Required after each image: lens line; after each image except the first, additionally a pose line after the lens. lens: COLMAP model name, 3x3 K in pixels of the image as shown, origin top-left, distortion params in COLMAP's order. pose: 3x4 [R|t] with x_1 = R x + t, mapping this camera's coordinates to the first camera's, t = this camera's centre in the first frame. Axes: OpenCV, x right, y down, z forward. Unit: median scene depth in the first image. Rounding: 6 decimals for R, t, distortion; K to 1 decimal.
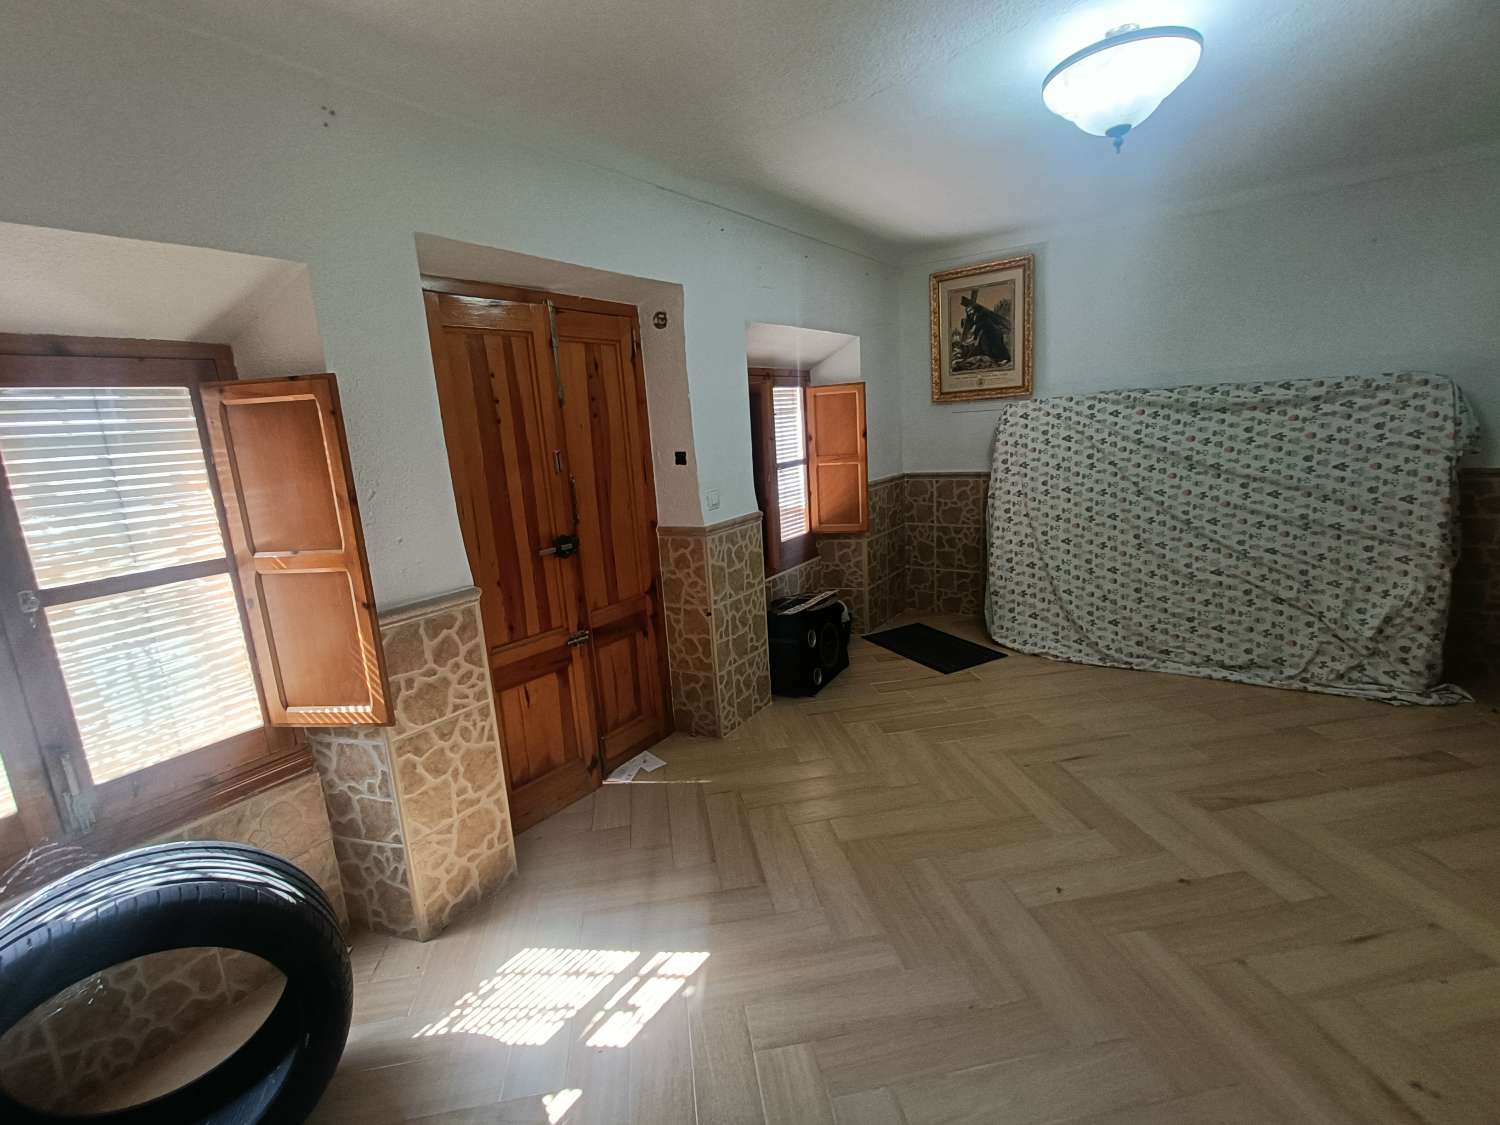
lens RADIAL K [[682.8, 0, 737.8], [0, 682.8, 561.0], [0, 0, 1]] dist [0.002692, 0.000502]
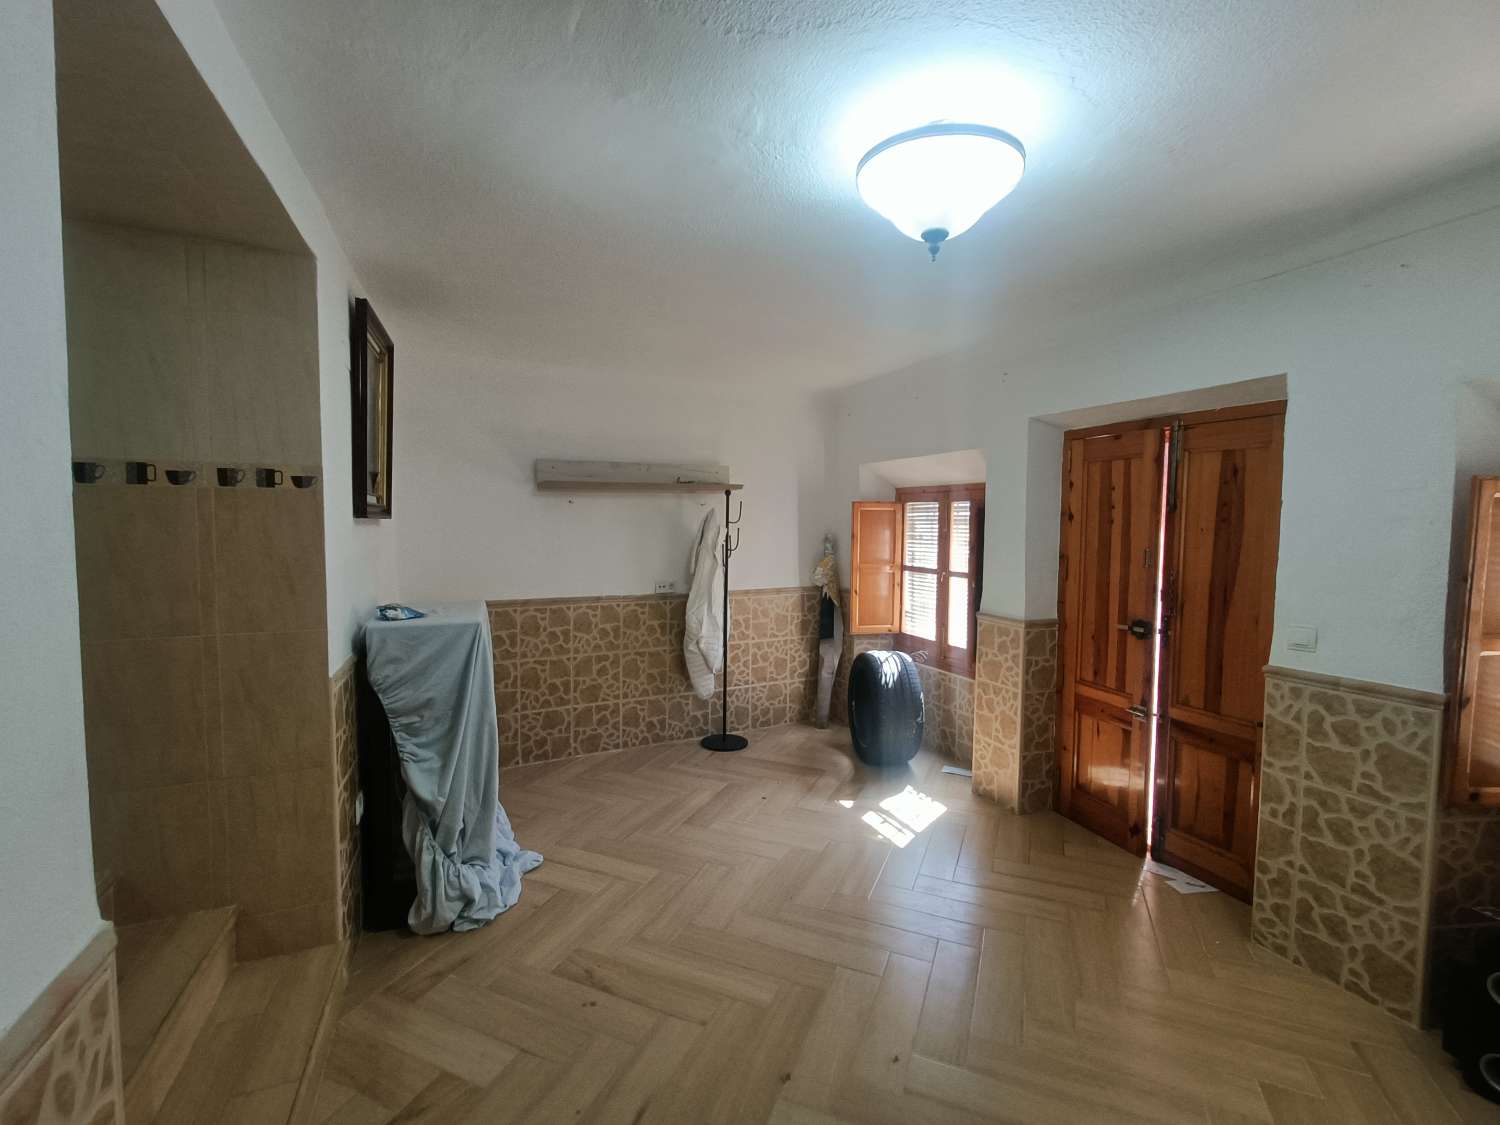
lens RADIAL K [[672.4, 0, 727.1], [0, 672.4, 559.9], [0, 0, 1]] dist [-0.000807, -0.000238]
pose [[-0.552982, 0.109500, -0.825967, 0.855750], [-0.140616, 0.964842, 0.222052, -0.231895], [0.821242, 0.238935, -0.518143, 0.783490]]
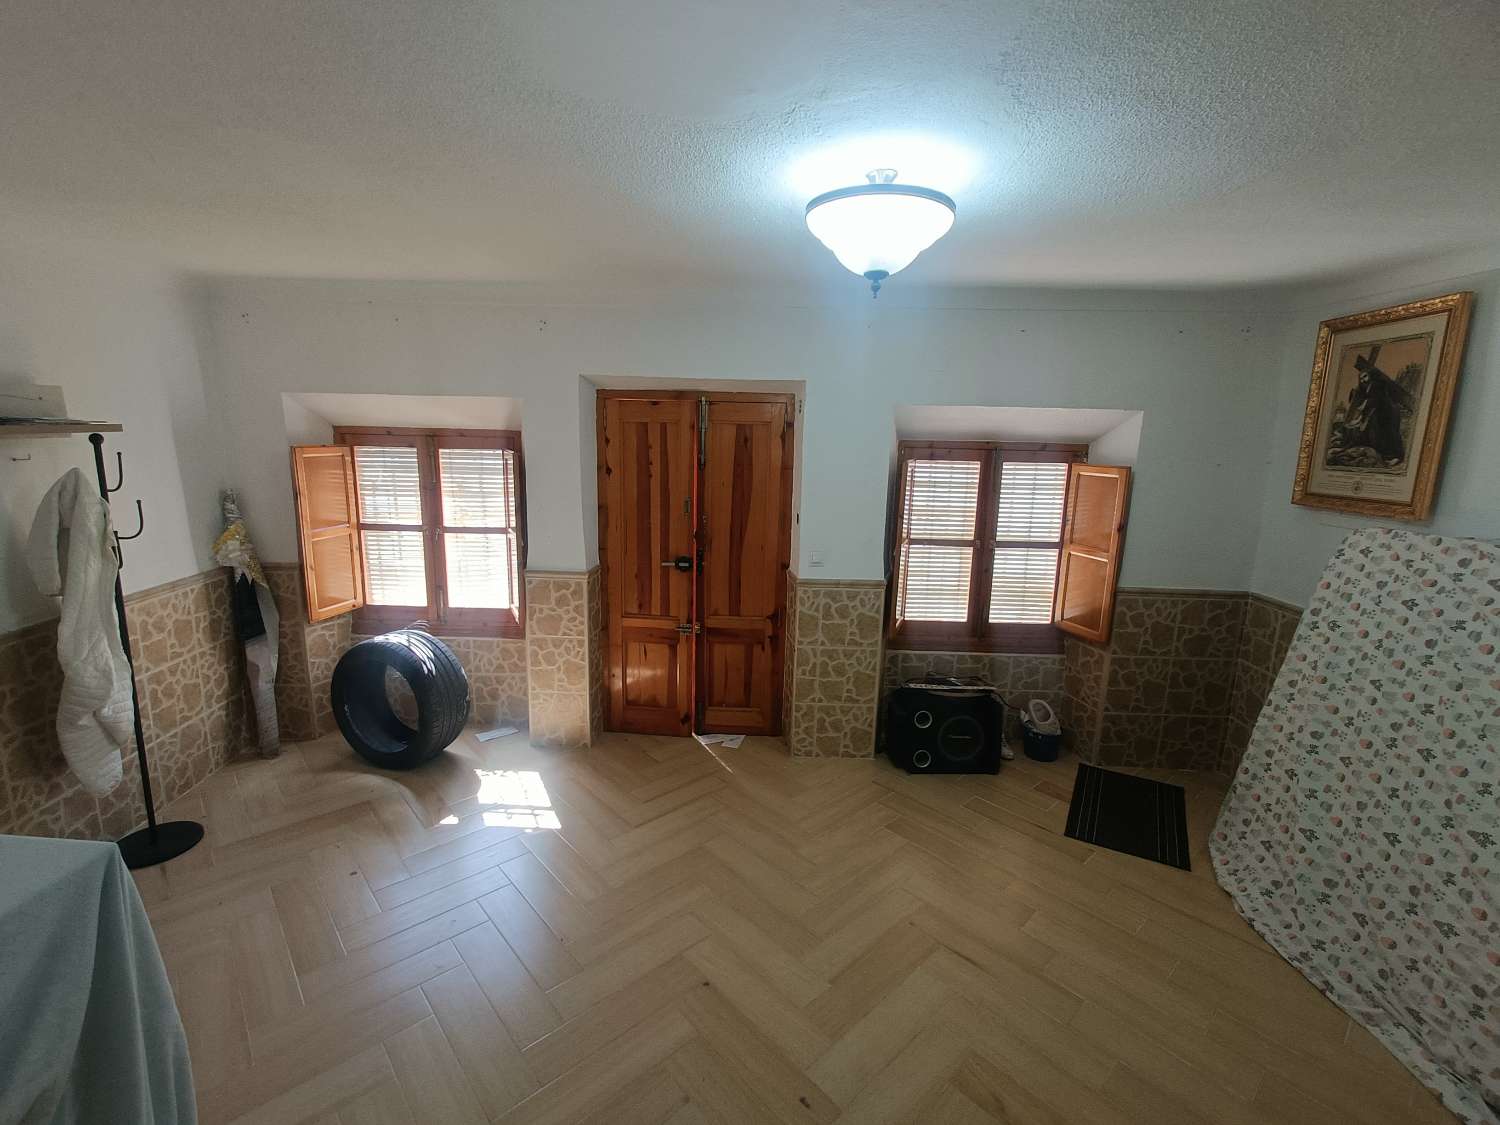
lens RADIAL K [[682.8, 0, 737.8], [0, 682.8, 561.0], [0, 0, 1]] dist [0.002692, 0.000502]
pose [[0.535259, 0.238294, -0.810379, 0.780467], [-0.226028, 0.964803, 0.134410, -0.197401], [0.813885, 0.111224, 0.570281, 0.209507]]
